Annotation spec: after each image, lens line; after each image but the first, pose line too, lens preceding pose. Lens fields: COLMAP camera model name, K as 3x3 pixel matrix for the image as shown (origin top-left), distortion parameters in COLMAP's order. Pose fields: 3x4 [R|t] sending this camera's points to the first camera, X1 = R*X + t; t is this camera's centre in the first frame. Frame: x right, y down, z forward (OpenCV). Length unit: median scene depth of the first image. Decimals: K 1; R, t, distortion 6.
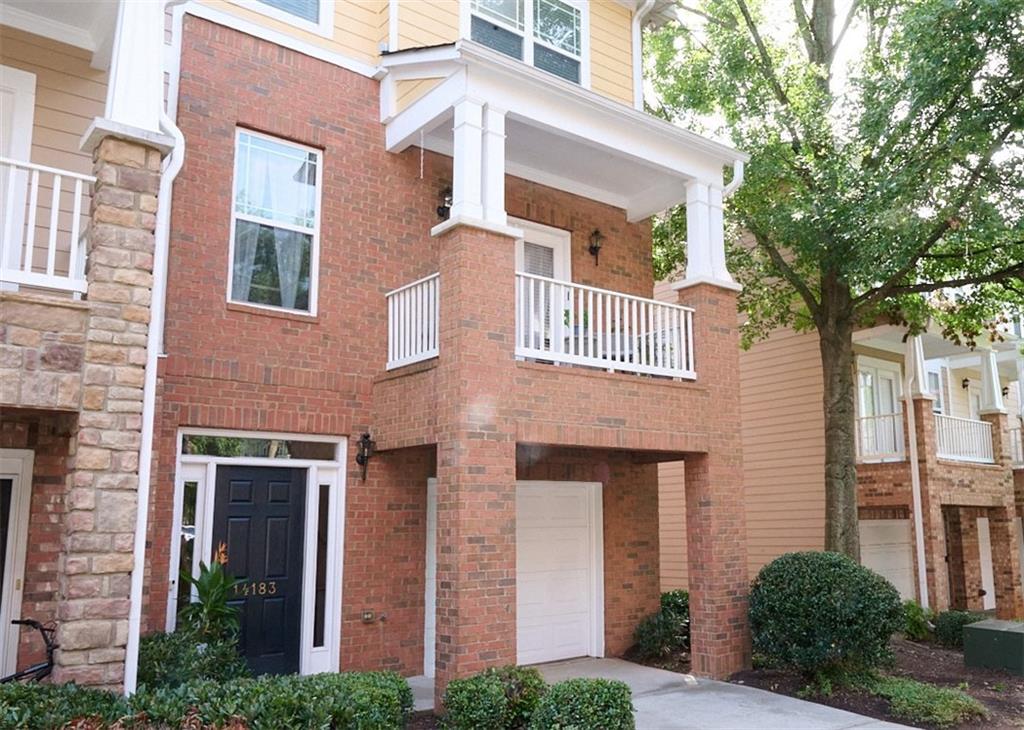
lens RADIAL K [[847.2, 0, 511.8], [0, 847.2, 367.7], [0, 0, 1]] dist [-0.002551, 0.001330]
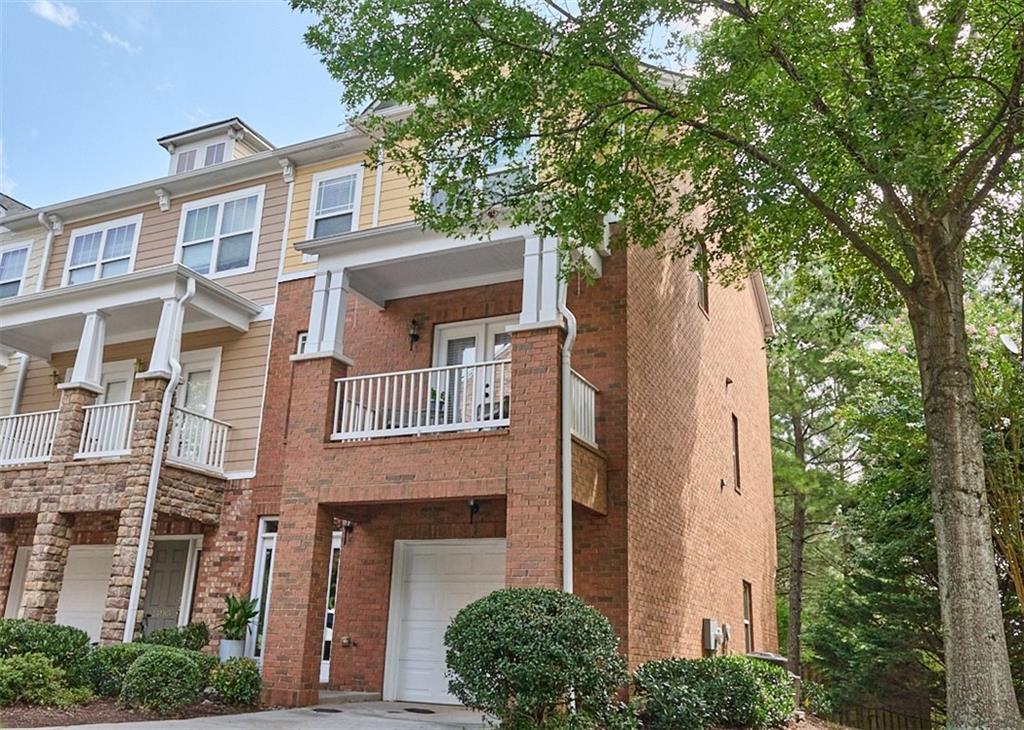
lens RADIAL K [[847.2, 0, 511.7], [0, 847.2, 363.1], [0, 0, 1]] dist [-0.002551, 0.001330]
pose [[0.450313, -0.255264, -0.855604, 1.548983], [0.112743, 0.966848, -0.229116, 0.244733], [0.885724, 0.006710, 0.464163, 0.719149]]
